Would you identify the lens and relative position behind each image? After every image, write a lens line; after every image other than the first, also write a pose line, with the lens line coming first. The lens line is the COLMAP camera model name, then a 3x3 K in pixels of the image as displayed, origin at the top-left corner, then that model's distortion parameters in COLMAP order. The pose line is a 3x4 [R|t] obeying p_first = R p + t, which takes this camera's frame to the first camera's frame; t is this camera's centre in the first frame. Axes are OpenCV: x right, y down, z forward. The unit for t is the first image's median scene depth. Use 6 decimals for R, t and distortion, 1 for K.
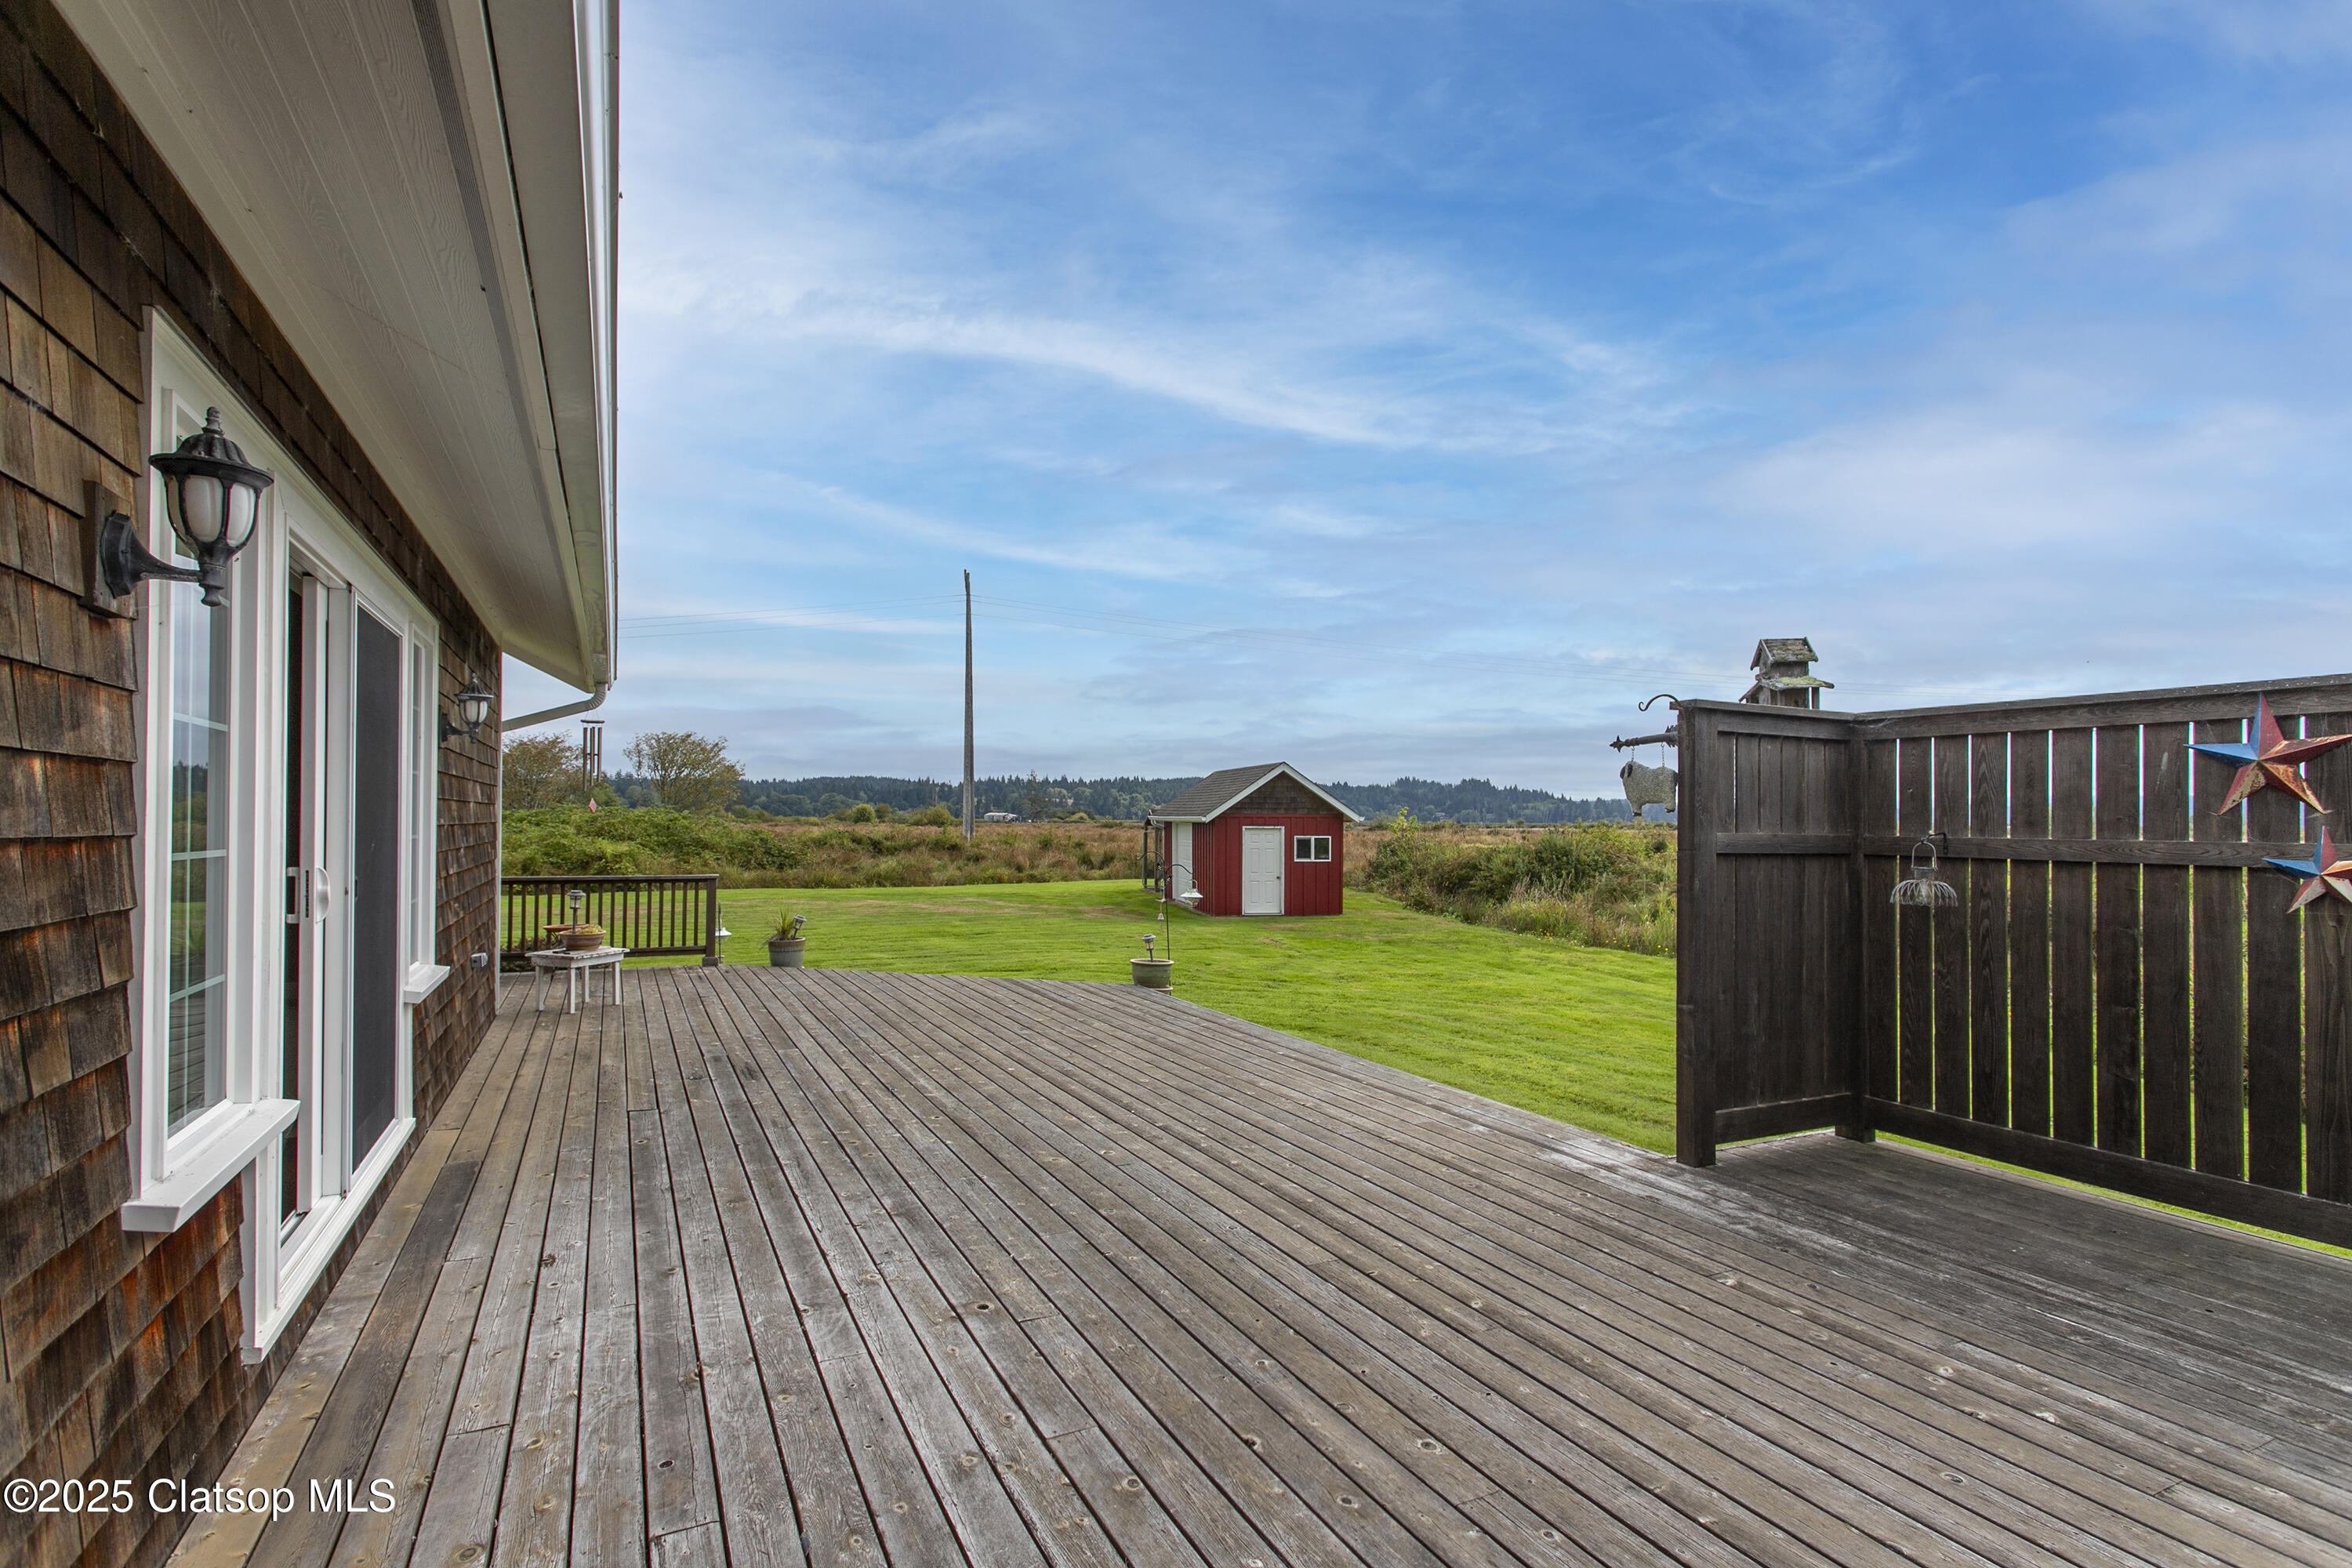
lens RADIAL K [[1185.4, 0, 1176.0], [0, 1185.4, 784.0], [0, 0, 1]] dist [-0.000926, 0.000259]
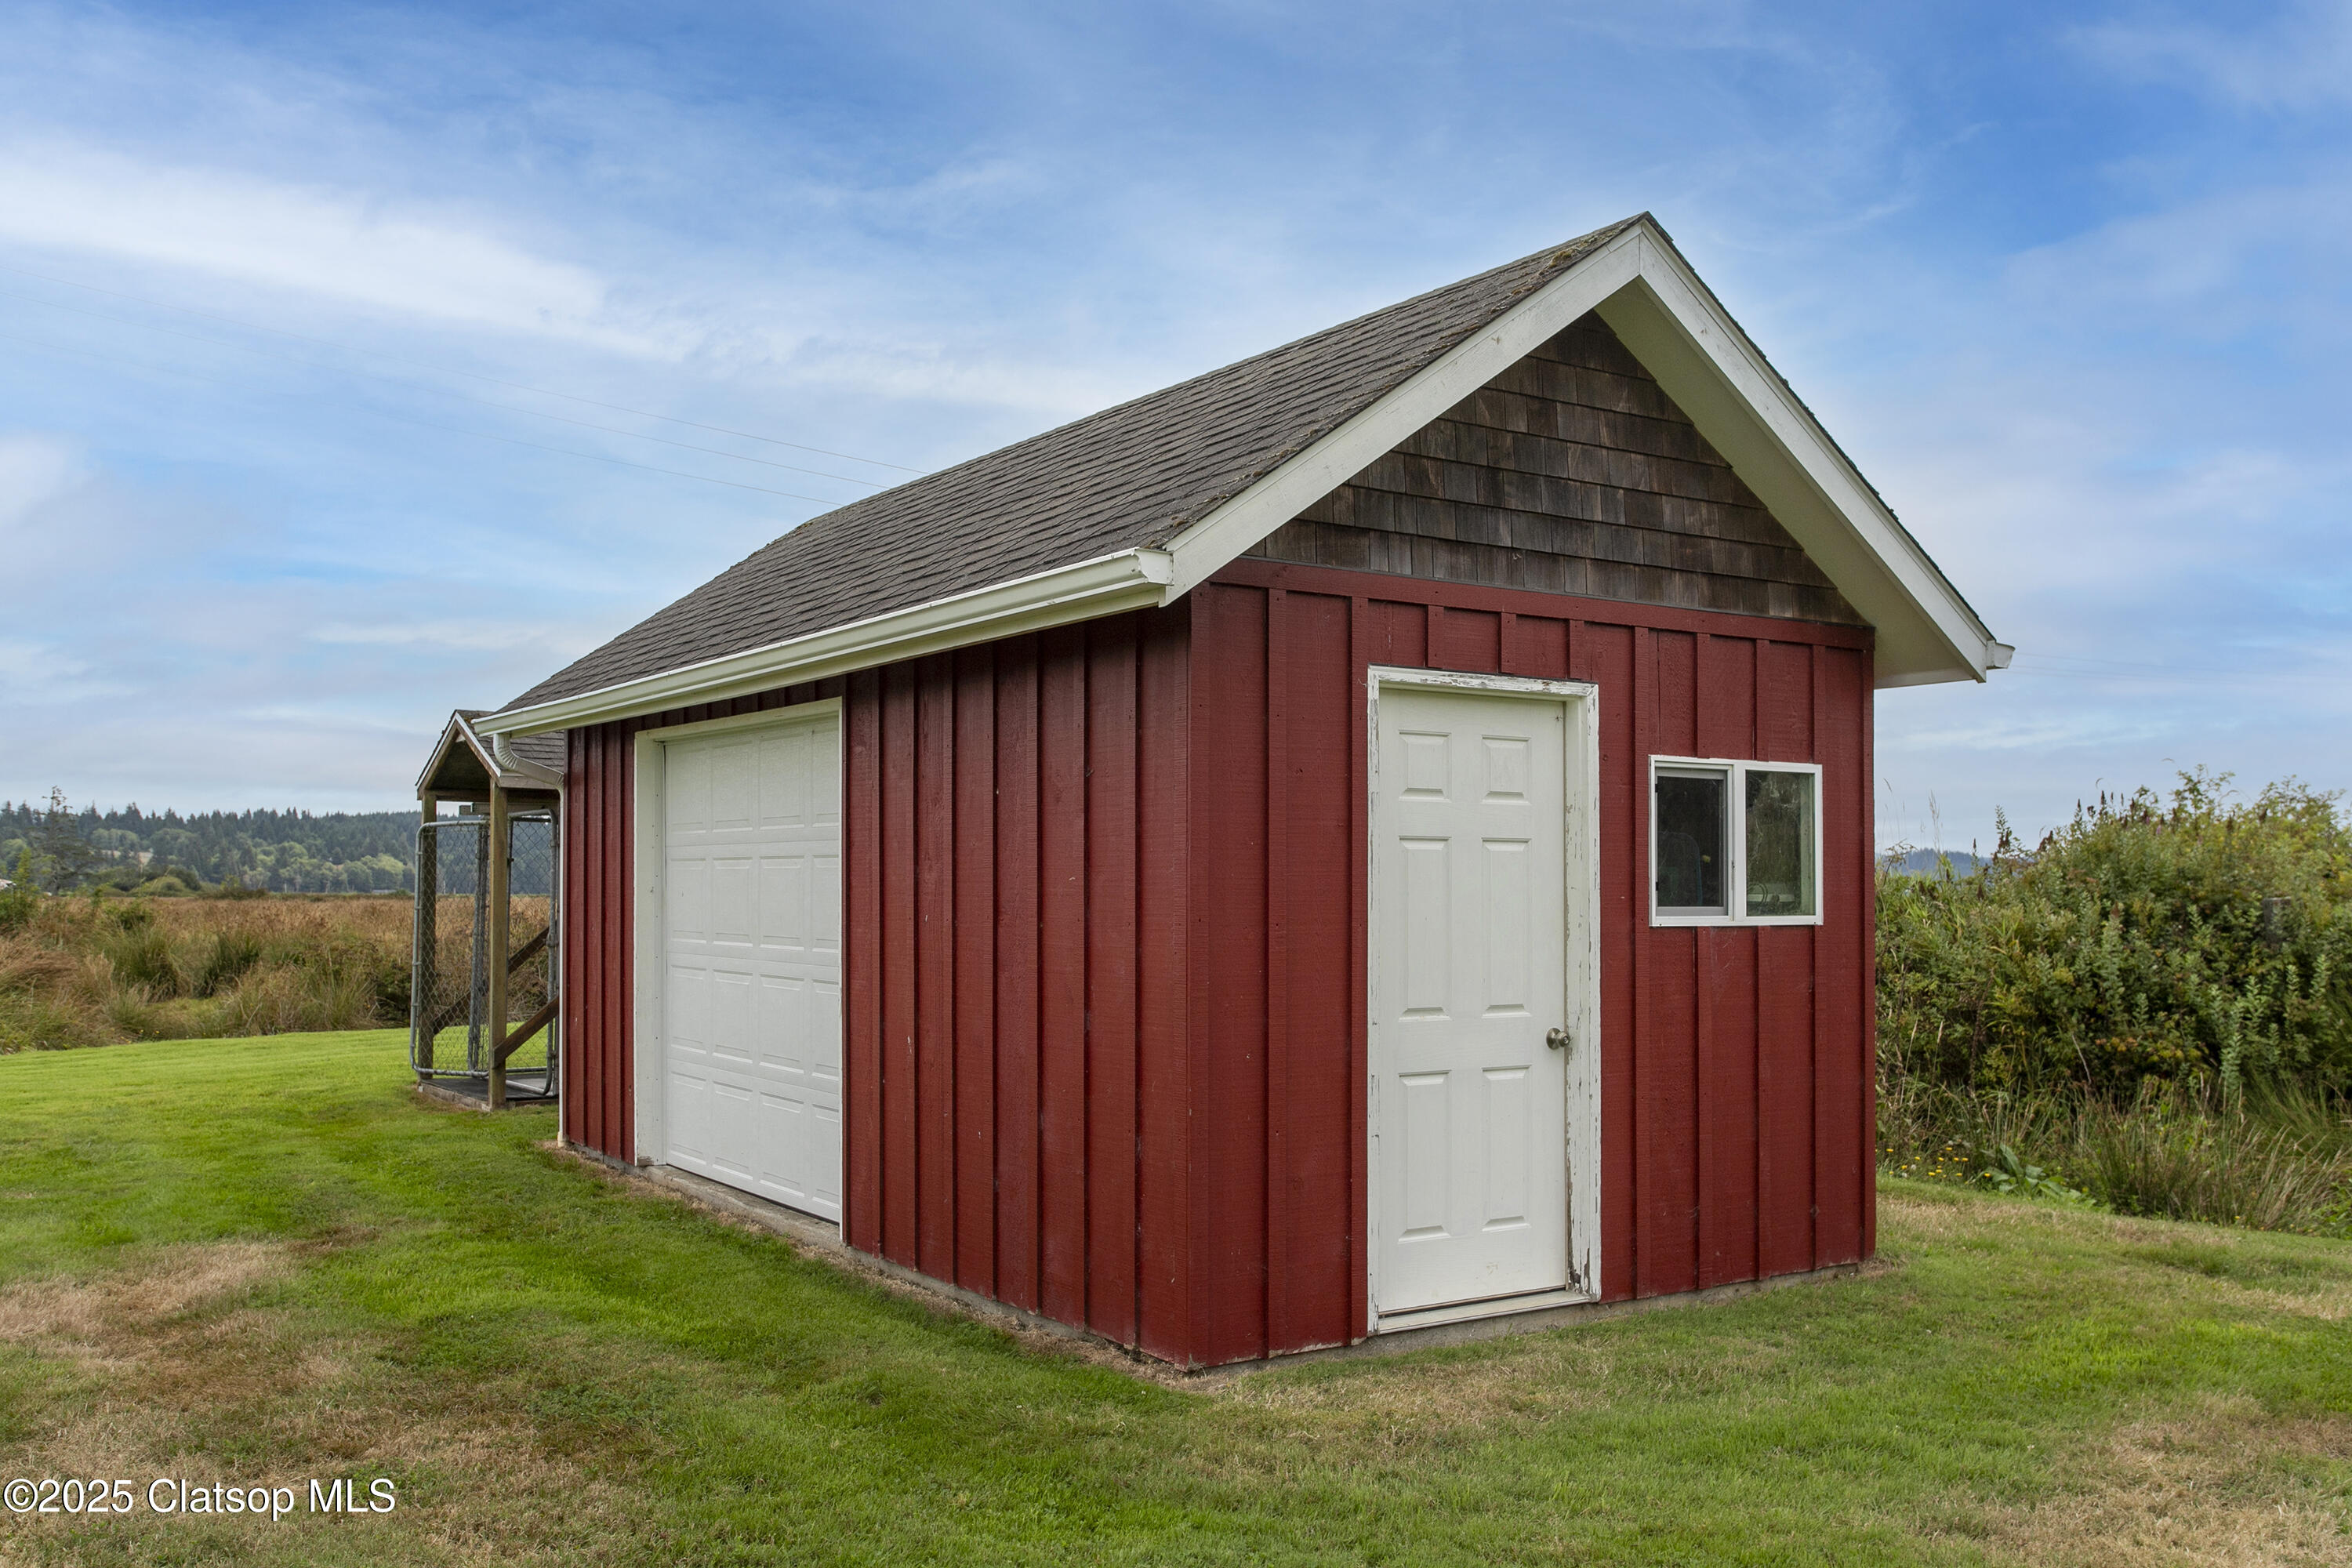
lens RADIAL K [[2063.5, 0, 1176.0], [0, 2063.5, 784.0], [0, 0, 1]] dist [0.007851, 0.006475]
pose [[0.931658, 0.015205, 0.363018, -0.047715], [-0.006605, 0.999668, -0.024918, 0.053996], [-0.363276, 0.020817, 0.931449, 0.776372]]
